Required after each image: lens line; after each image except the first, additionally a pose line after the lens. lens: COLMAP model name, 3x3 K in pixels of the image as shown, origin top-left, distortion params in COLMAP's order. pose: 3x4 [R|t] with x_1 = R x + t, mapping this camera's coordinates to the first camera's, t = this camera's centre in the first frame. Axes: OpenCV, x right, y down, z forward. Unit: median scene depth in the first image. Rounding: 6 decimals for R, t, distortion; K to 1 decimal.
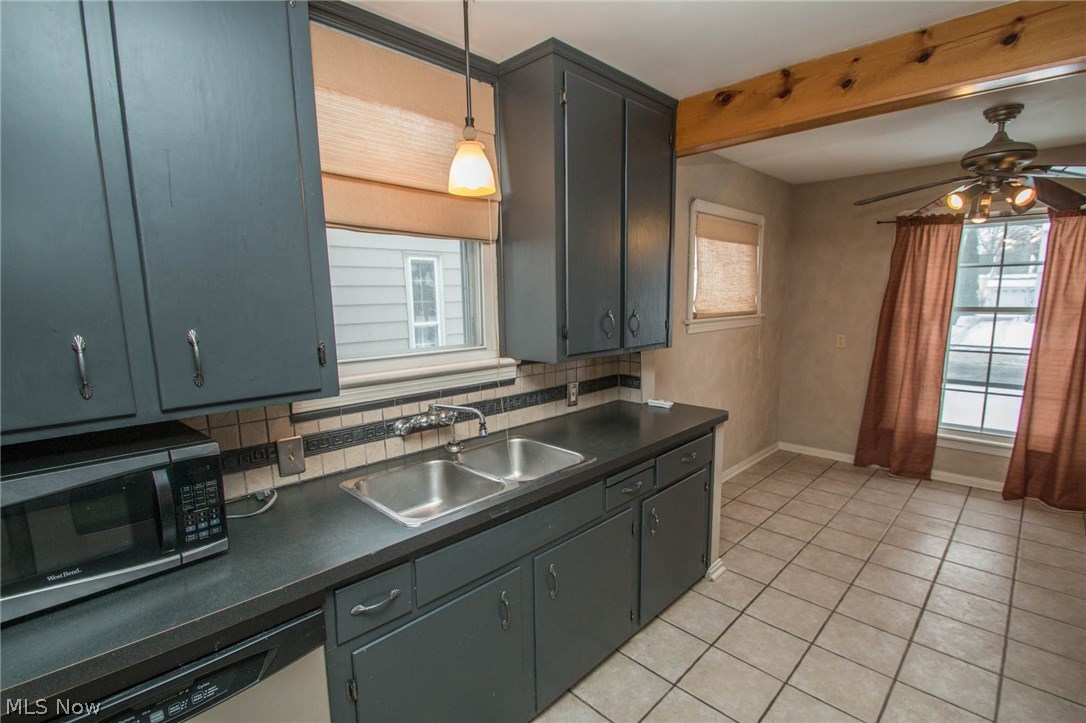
lens RADIAL K [[501.0, 0, 539.5], [0, 501.0, 380.2], [0, 0, 1]] dist [-0.012302, -0.006905]
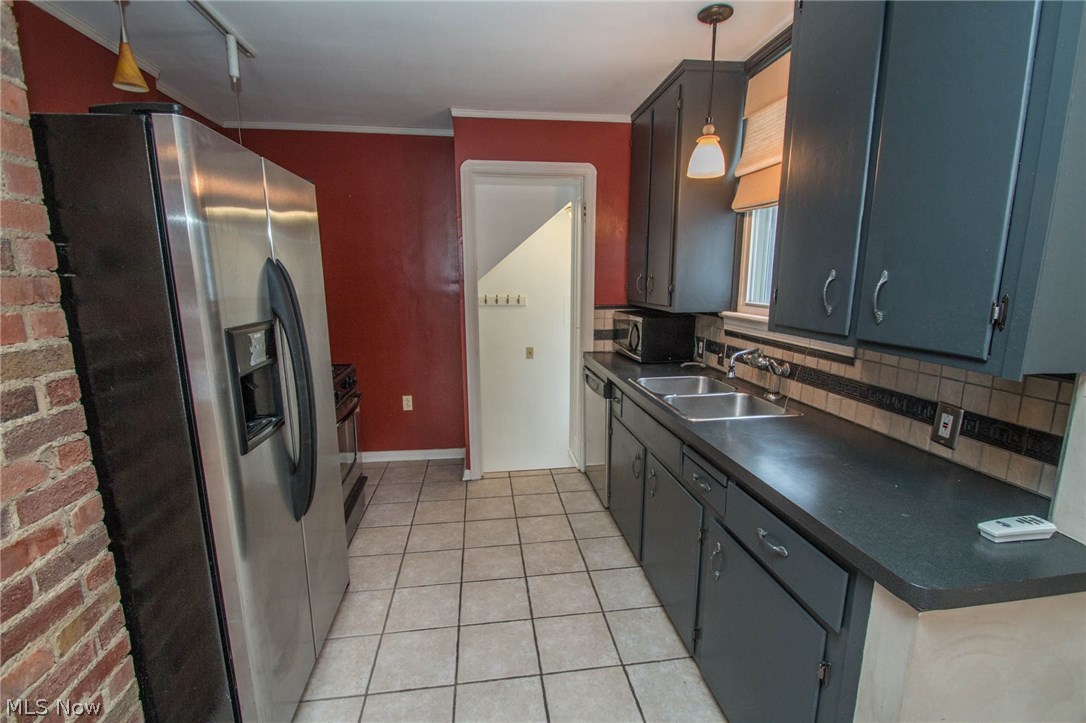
lens RADIAL K [[501.0, 0, 541.0], [0, 501.0, 368.7], [0, 0, 1]] dist [-0.012302, -0.006905]
pose [[-0.603905, 0.163542, -0.780098, 0.826442], [-0.118451, 0.949441, 0.290741, -0.150682], [0.788206, 0.267983, -0.554001, 1.018181]]
